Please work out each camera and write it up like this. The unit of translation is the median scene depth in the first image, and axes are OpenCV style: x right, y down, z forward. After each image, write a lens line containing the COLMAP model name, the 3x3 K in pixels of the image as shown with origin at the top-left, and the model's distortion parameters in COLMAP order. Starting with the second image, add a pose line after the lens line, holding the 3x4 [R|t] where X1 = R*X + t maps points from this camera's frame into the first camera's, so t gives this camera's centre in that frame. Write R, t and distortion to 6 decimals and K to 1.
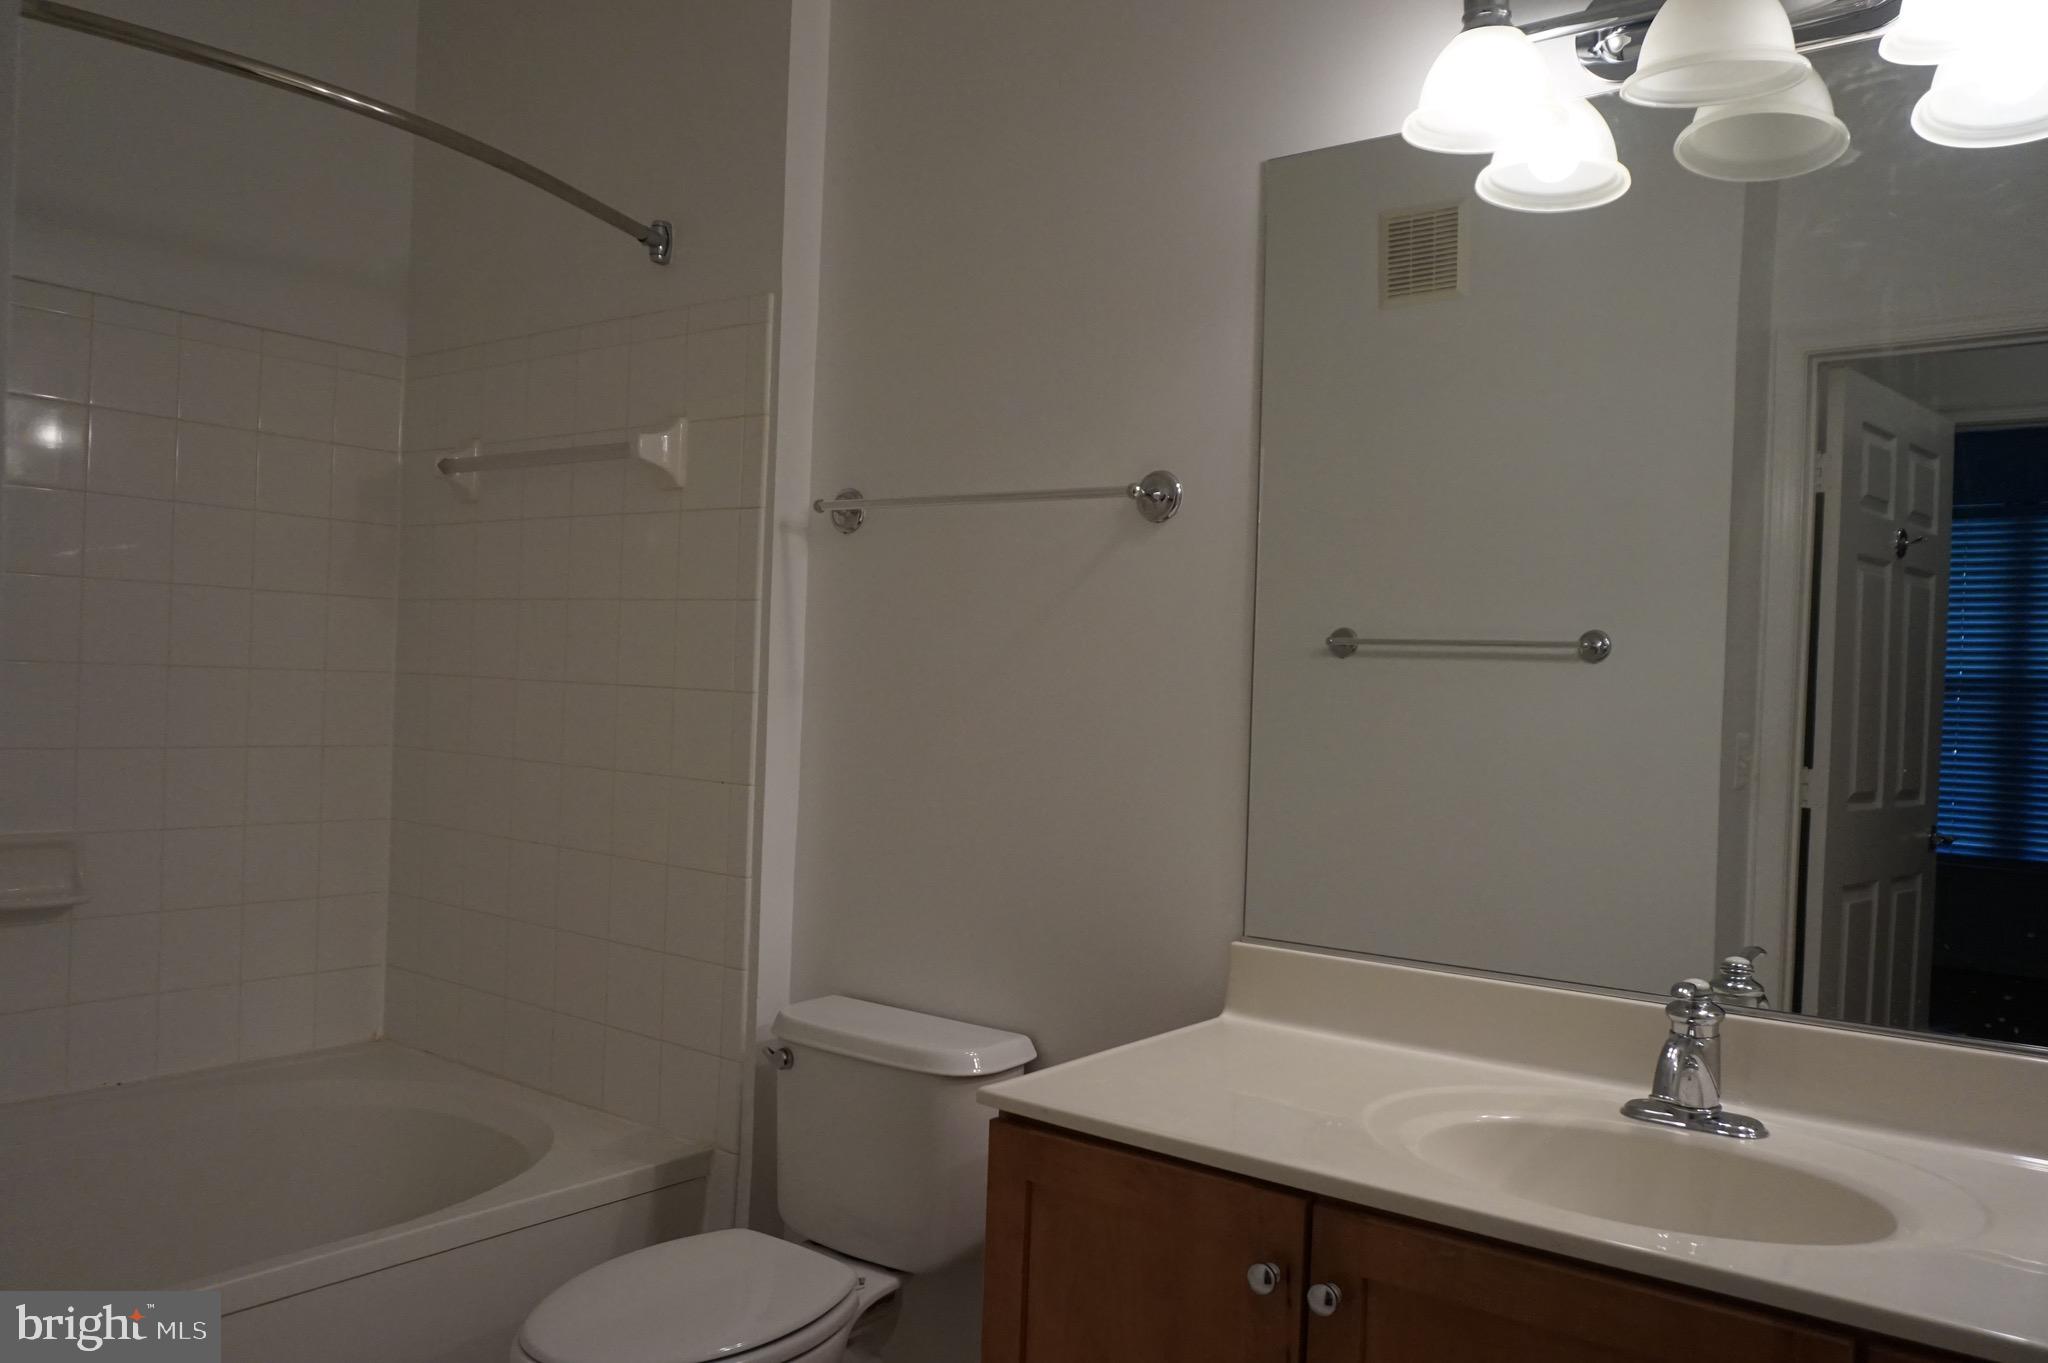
lens RADIAL K [[1544.7, 0, 1024.4], [0, 1544.7, 684.0], [0, 0, 1]] dist [-0.007550, -0.003245]
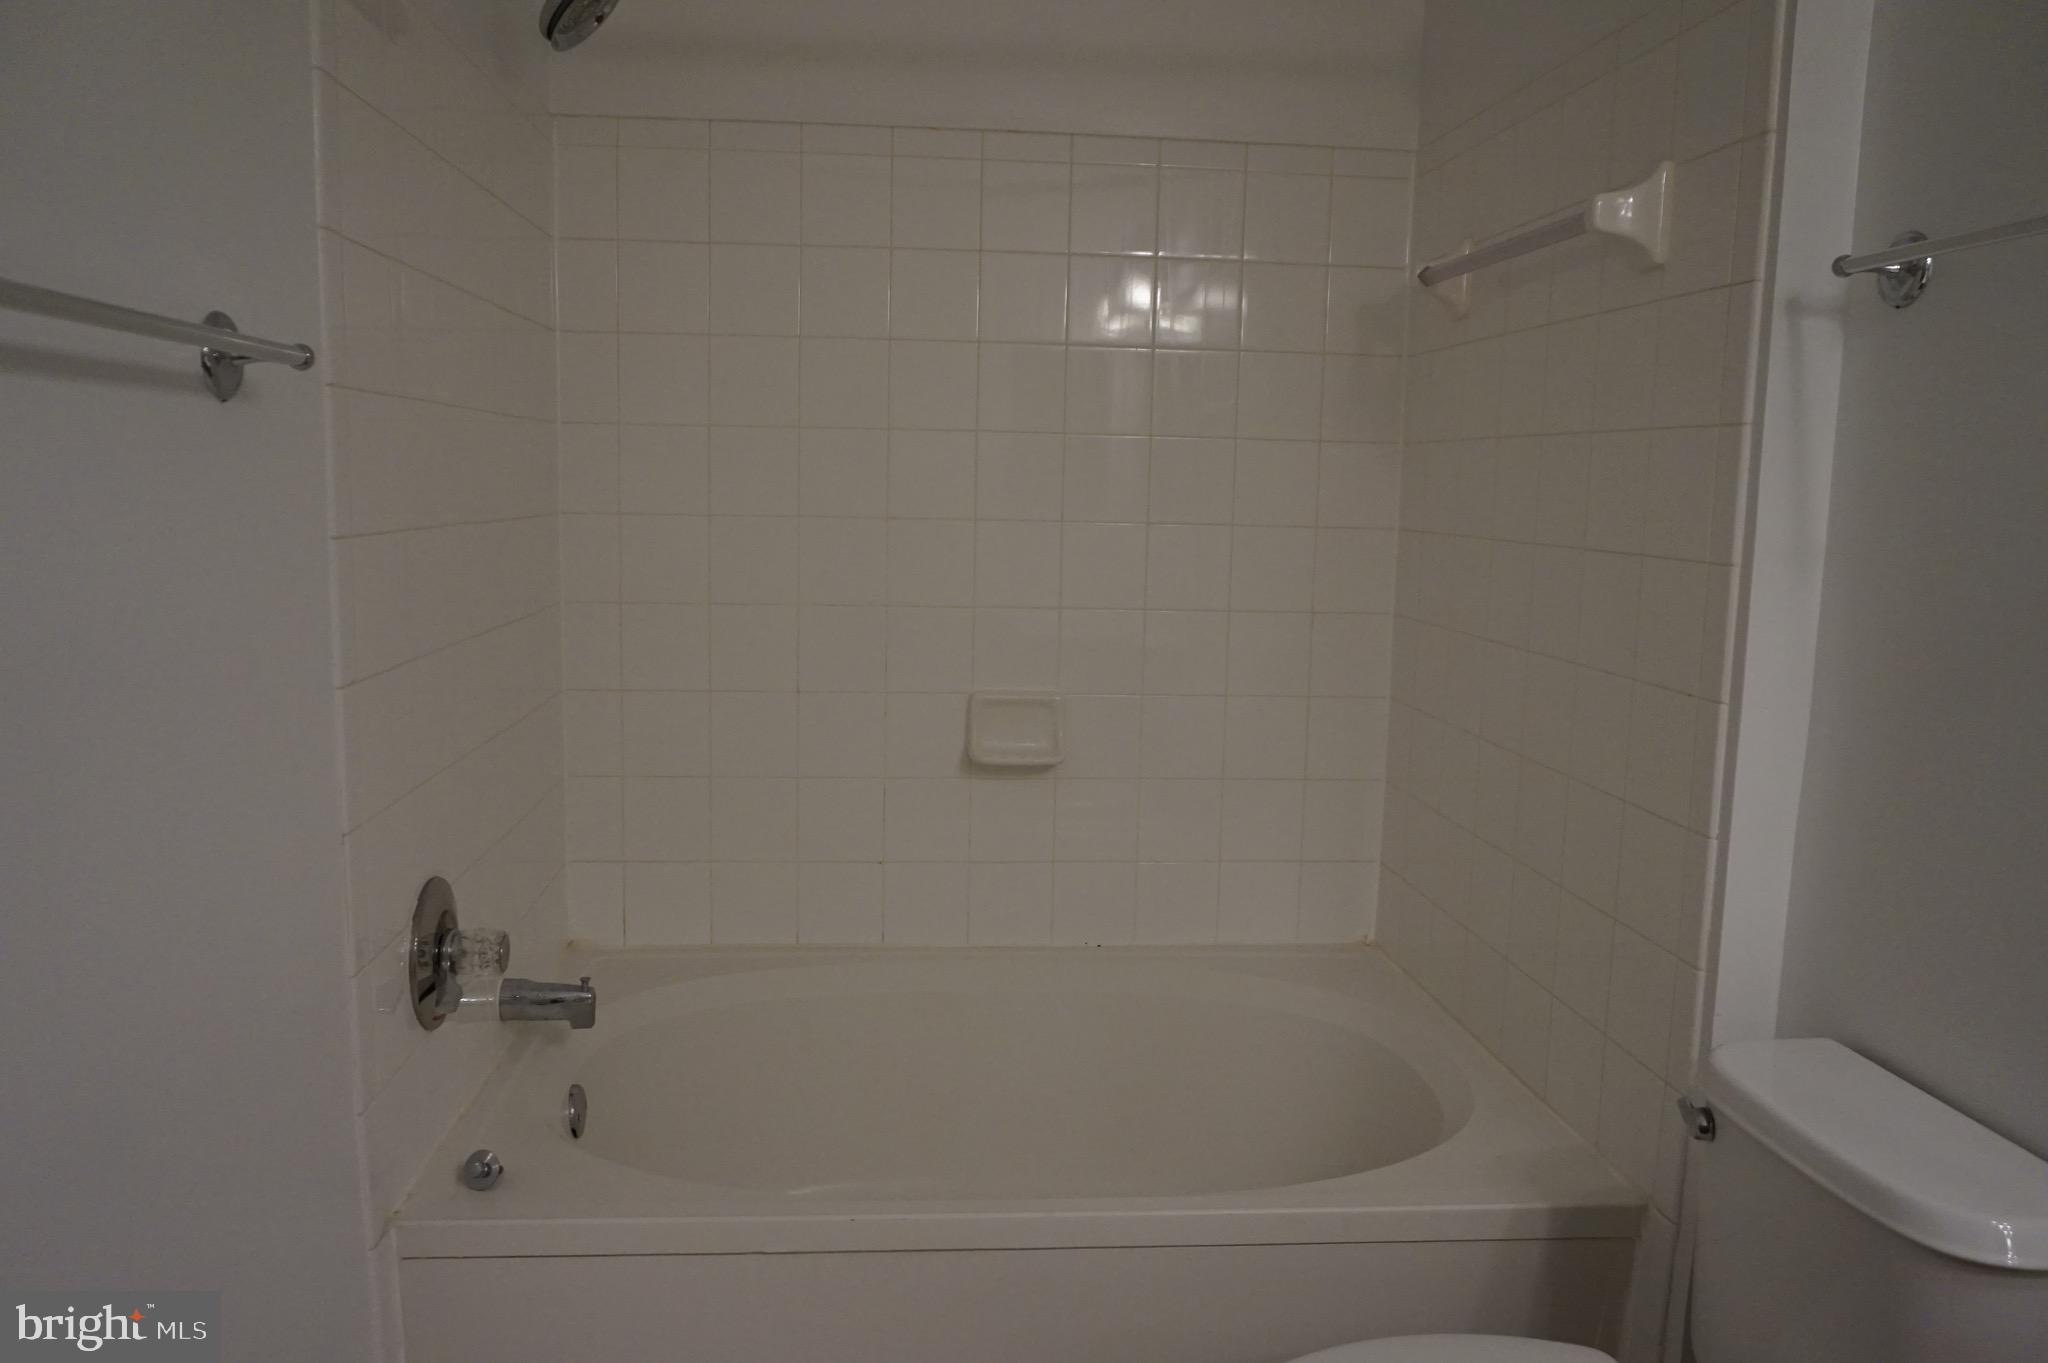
lens RADIAL K [[1544.7, 0, 1022.6], [0, 1544.7, 683.3], [0, 0, 1]] dist [-0.007550, -0.003245]
pose [[0.677234, 0.073039, -0.732133, 0.104688], [0.001525, 0.994919, 0.100666, -0.010935], [0.735766, -0.069291, 0.673682, 0.315875]]
